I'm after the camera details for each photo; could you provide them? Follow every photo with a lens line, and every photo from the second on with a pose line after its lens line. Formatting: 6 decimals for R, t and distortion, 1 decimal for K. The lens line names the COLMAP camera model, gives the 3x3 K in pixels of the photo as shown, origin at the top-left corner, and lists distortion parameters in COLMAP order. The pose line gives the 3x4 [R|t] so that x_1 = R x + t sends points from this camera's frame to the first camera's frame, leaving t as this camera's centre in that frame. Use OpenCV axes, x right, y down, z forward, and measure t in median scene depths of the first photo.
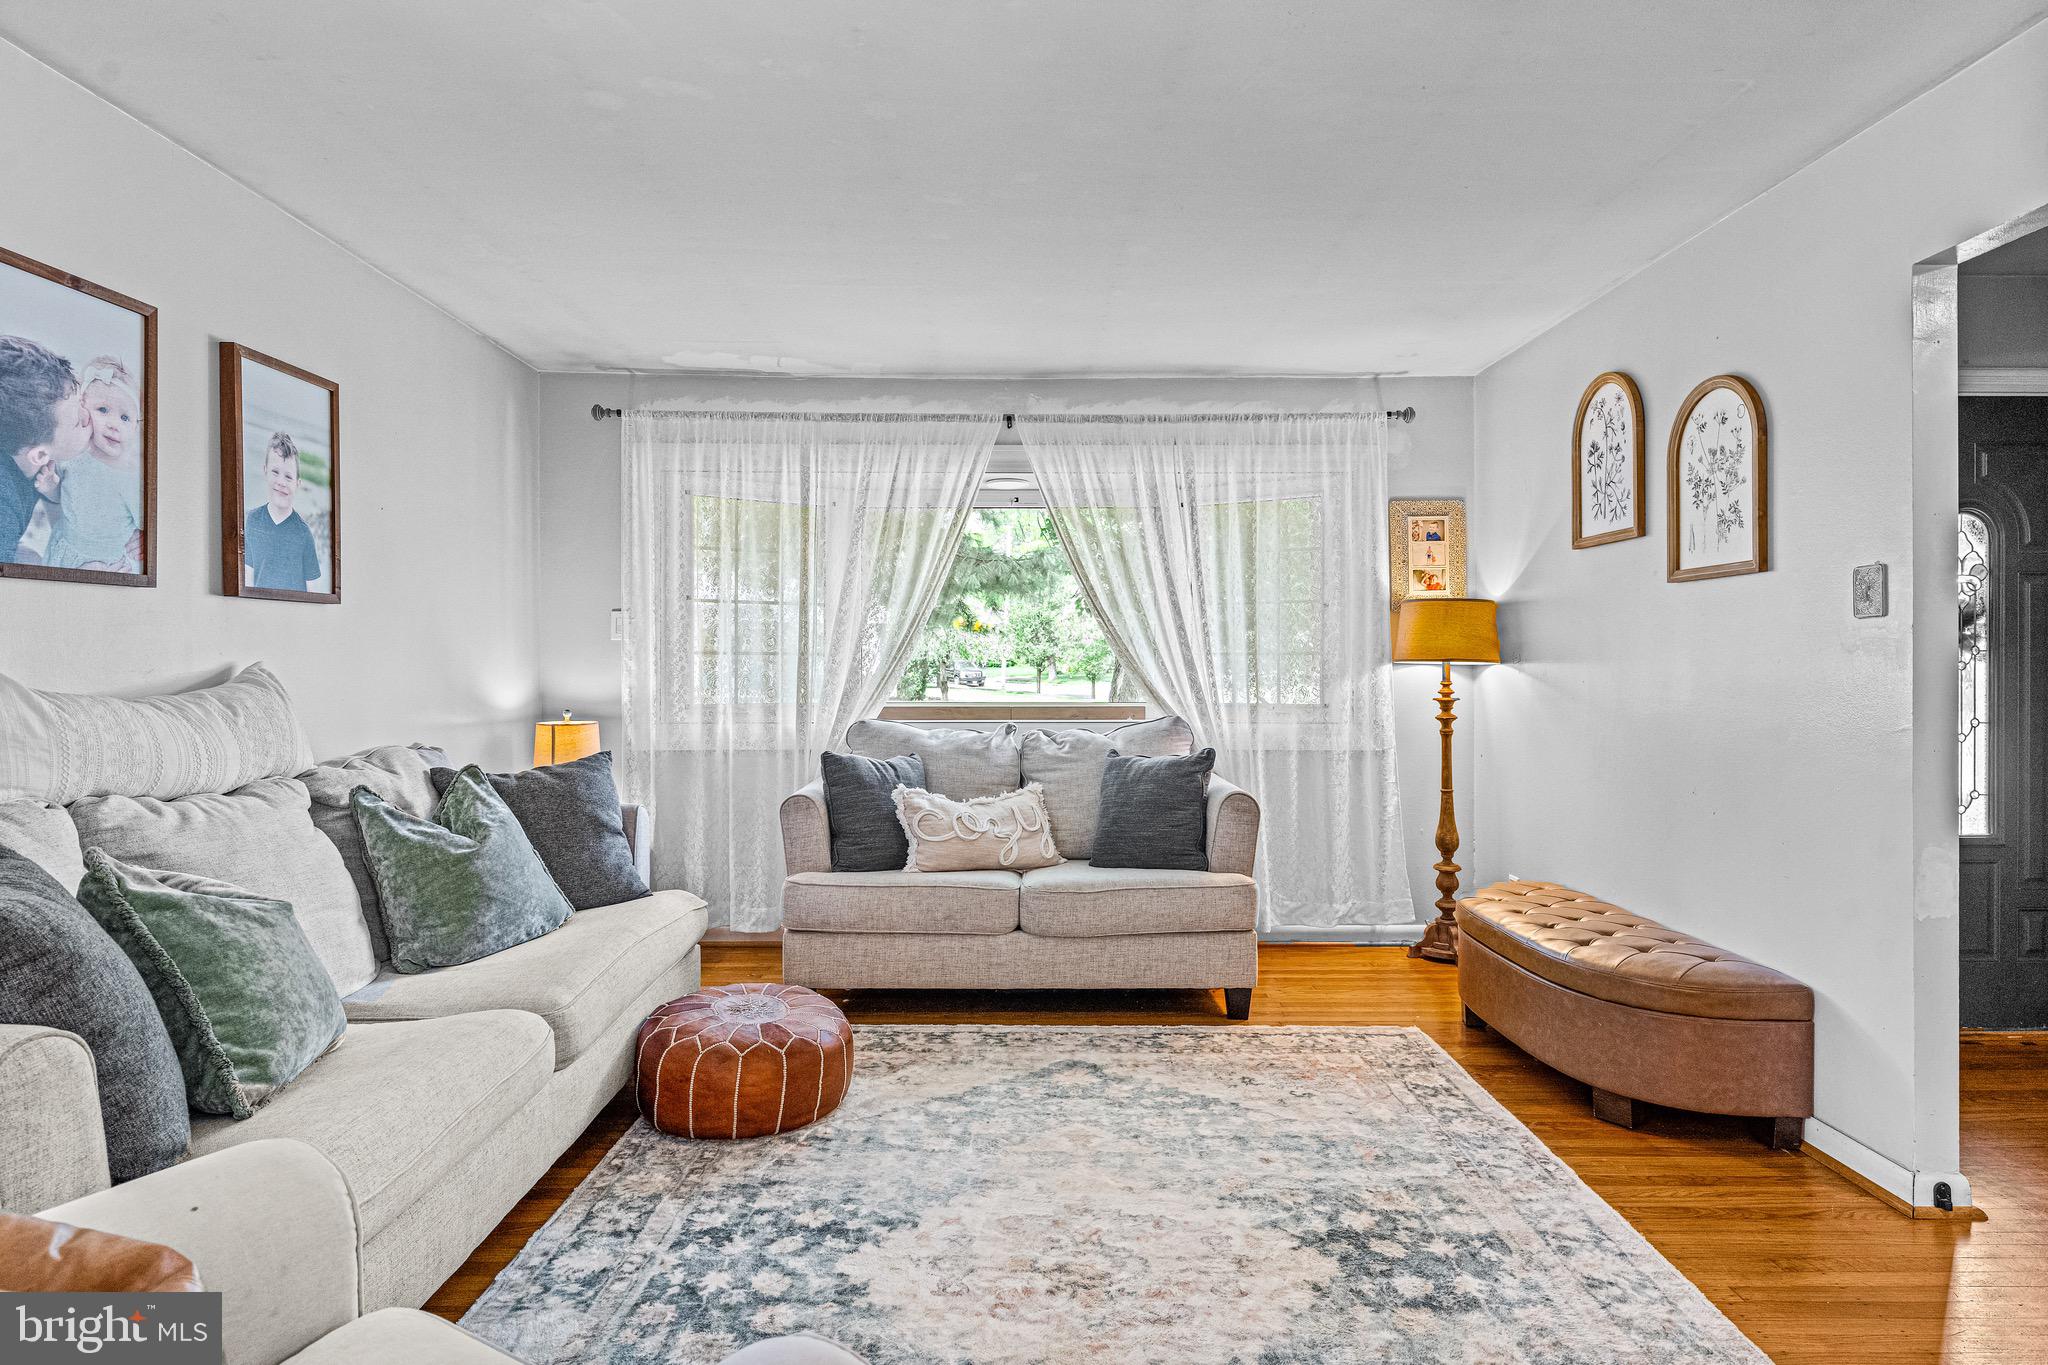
lens RADIAL K [[1102.2, 0, 1022.5], [0, 1102.2, 669.3], [0, 0, 1]] dist [0.006041, -0.002535]
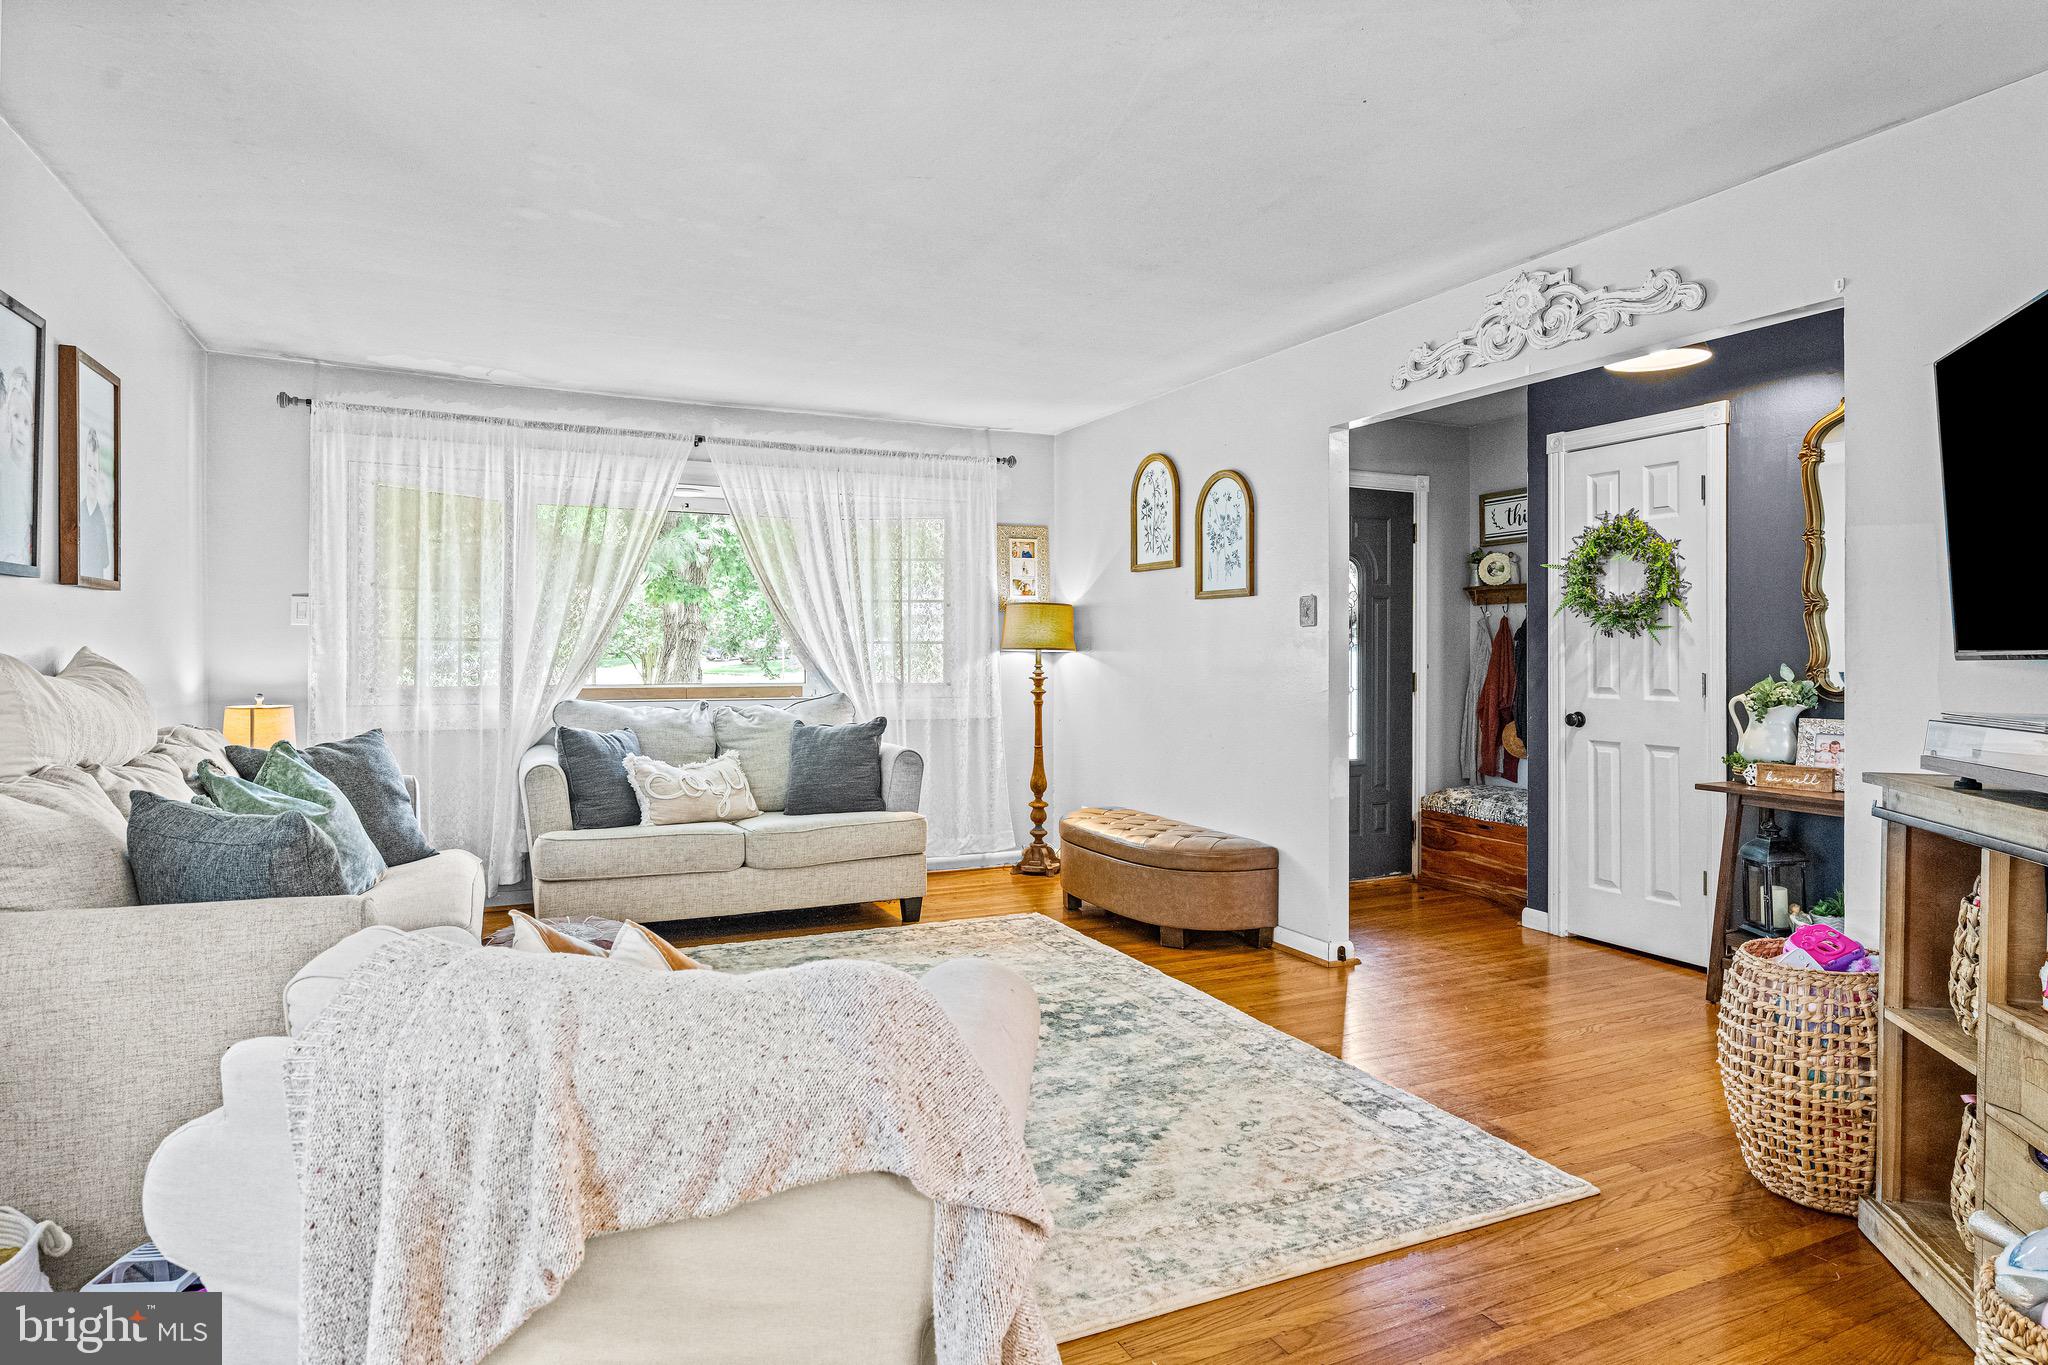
lens RADIAL K [[1138.9, 0, 1006.6], [0, 1138.9, 648.8], [0, 0, 1]] dist [0.004241, -0.001632]
pose [[0.909316, 0.004409, 0.416083, -0.269249], [-0.002656, 0.999985, -0.004792, -0.001475], [-0.416098, 0.003252, 0.909314, -0.282400]]
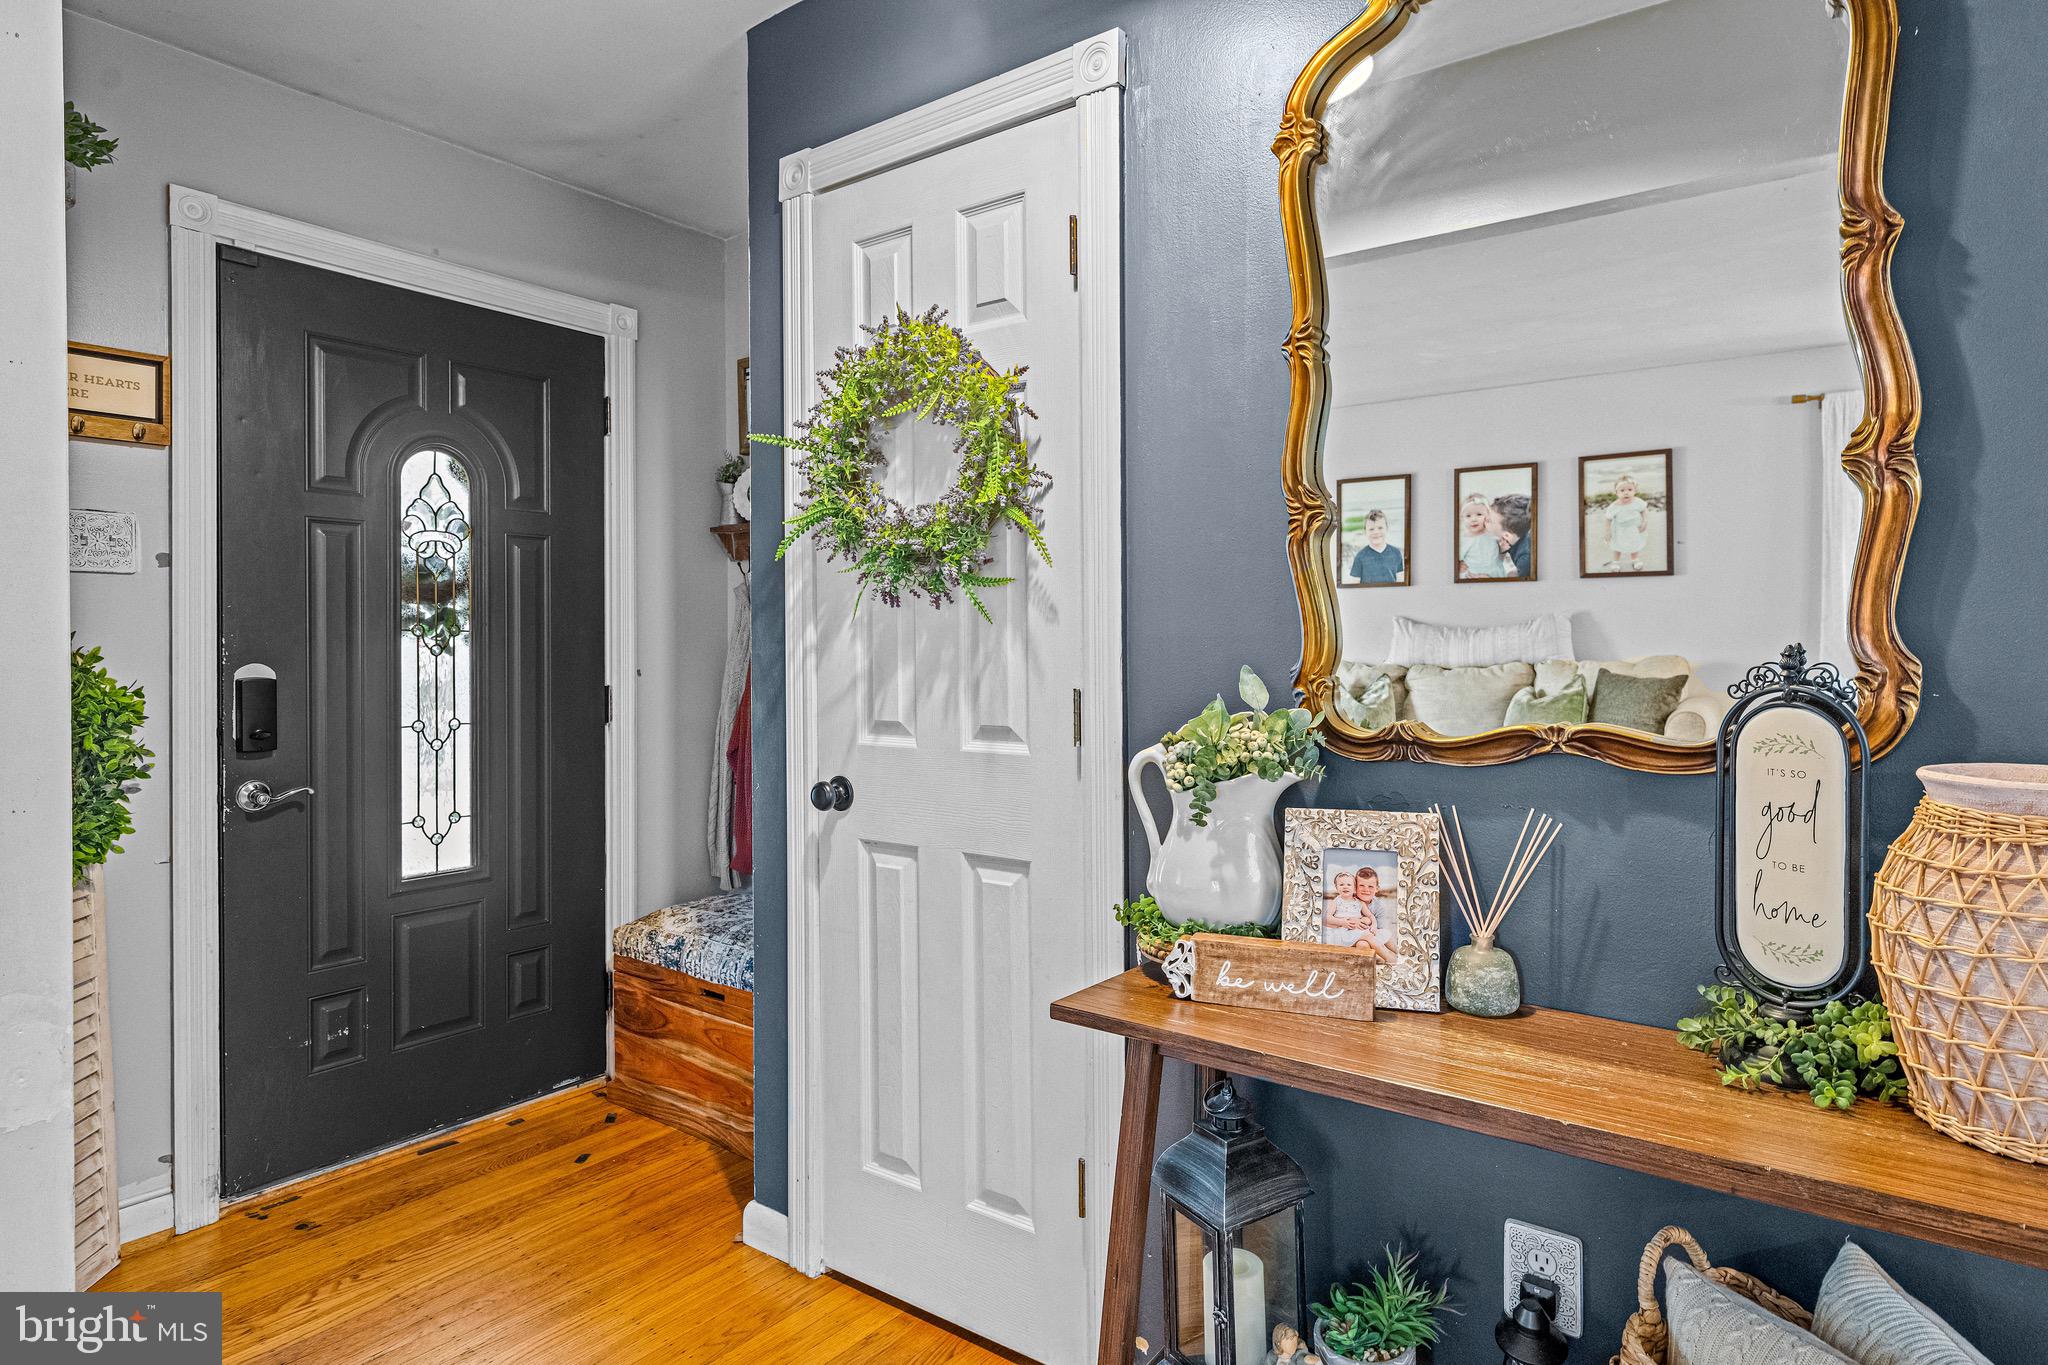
lens RADIAL K [[1138.9, 0, 1010.6], [0, 1138.9, 670.8], [0, 0, 1]] dist [0.004241, -0.001632]
pose [[0.621338, -0.016734, 0.783364, 0.441550], [0.005509, 0.999840, 0.016989, -0.000428], [-0.783523, -0.006241, 0.621331, 0.185287]]
